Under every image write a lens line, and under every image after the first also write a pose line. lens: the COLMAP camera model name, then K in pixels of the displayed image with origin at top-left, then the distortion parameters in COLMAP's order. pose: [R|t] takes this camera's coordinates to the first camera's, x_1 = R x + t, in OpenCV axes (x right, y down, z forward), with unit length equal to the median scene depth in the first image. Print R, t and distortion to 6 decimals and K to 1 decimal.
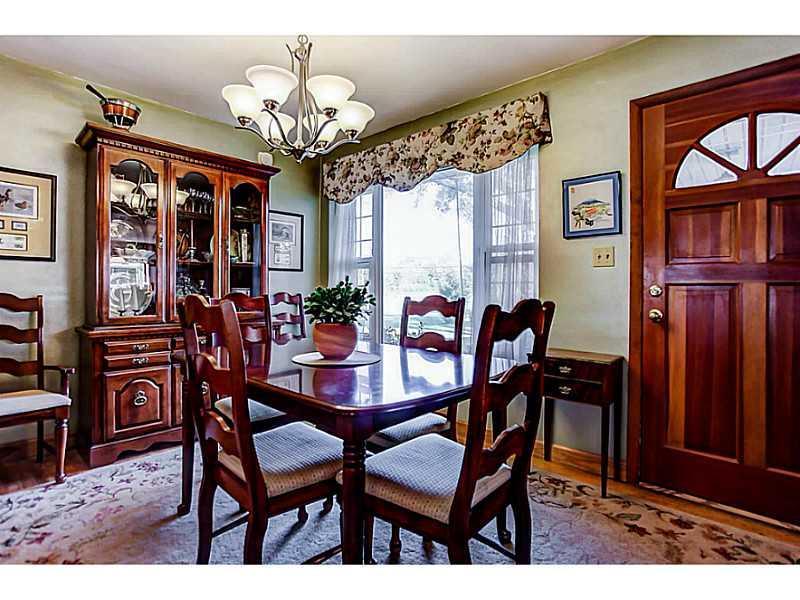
lens RADIAL K [[402.8, 0, 390.9], [0, 402.8, 296.4], [0, 0, 1]] dist [-0.002969, 0.000213]
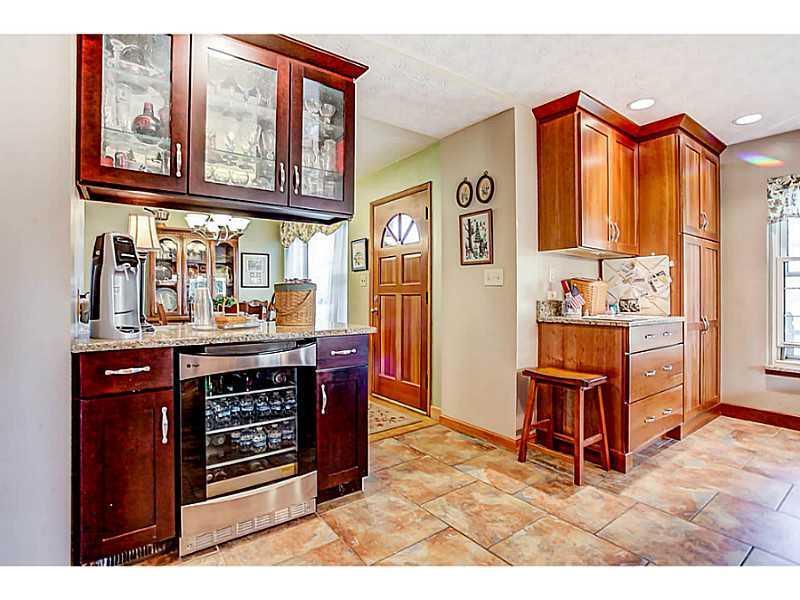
lens RADIAL K [[402.8, 0, 390.9], [0, 402.8, 296.4], [0, 0, 1]] dist [-0.002969, 0.000213]
pose [[0.974194, -0.013512, -0.225309, 1.135845], [0.010790, 0.999853, -0.013306, 0.005280], [0.225456, 0.010532, 0.974196, -0.911124]]
